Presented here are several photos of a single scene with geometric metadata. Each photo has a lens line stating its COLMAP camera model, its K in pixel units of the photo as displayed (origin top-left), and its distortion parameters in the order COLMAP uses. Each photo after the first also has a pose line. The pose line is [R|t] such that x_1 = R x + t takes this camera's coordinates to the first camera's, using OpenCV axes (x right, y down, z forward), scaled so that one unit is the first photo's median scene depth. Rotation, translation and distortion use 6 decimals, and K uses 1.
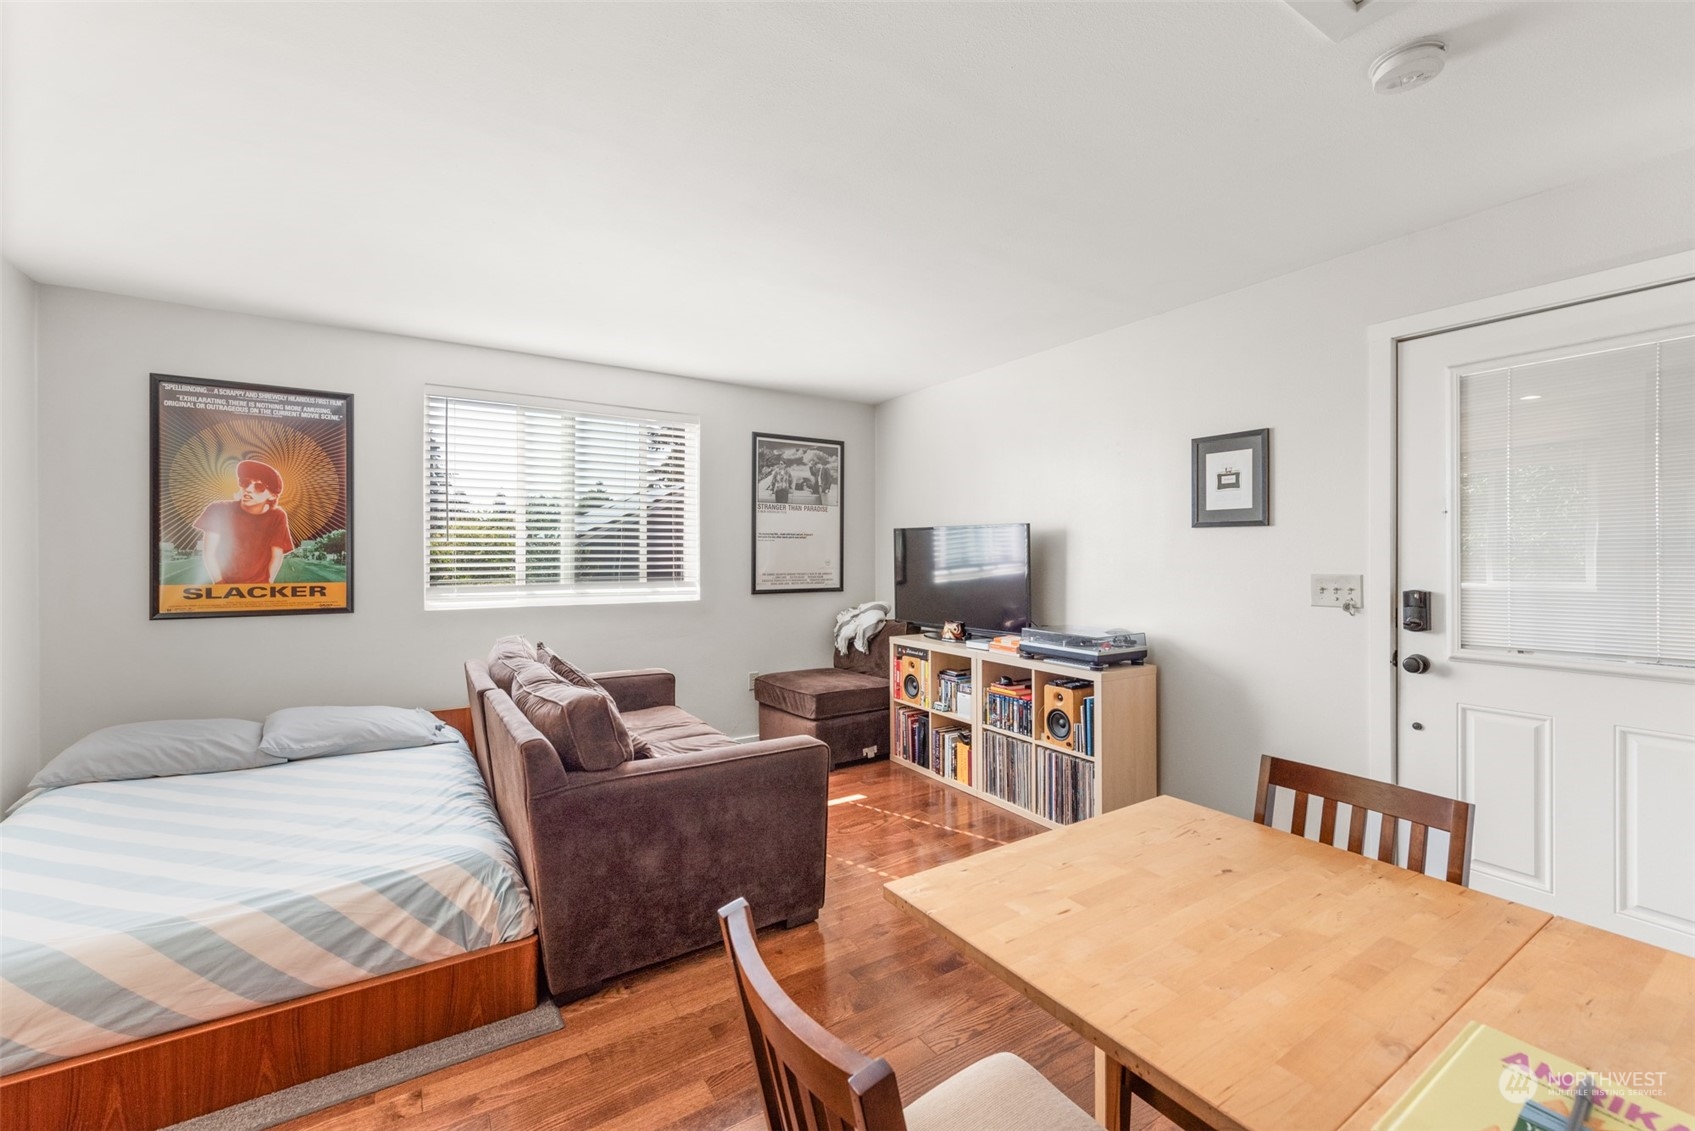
lens RADIAL K [[693.5, 0, 834.6], [0, 693.5, 560.4], [0, 0, 1]] dist [0.010816, -0.002204]
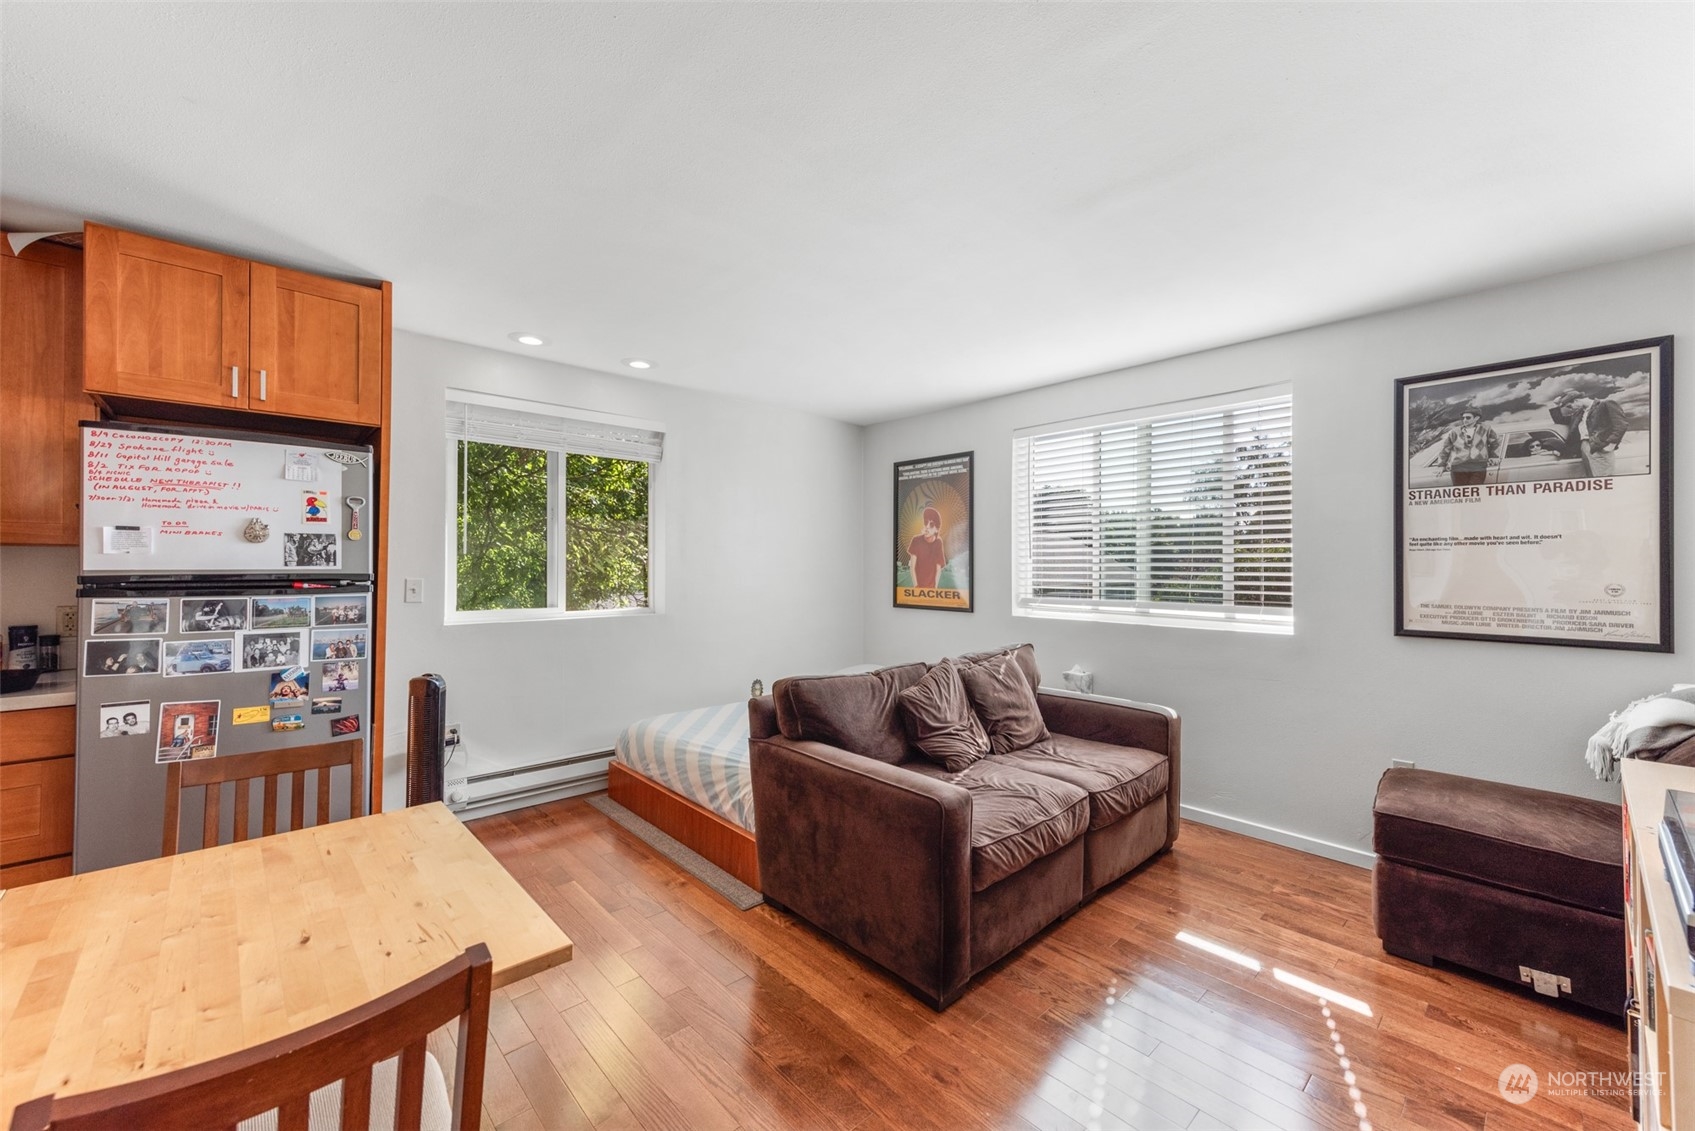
lens RADIAL K [[661.2, 0, 838.3], [0, 661.2, 565.0], [0, 0, 1]] dist [0.005459, -0.001354]
pose [[0.172567, -0.005919, -0.984980, 0.407687], [-0.018339, 0.999789, -0.009221, -0.000647], [0.984827, 0.019655, 0.172422, 0.413820]]
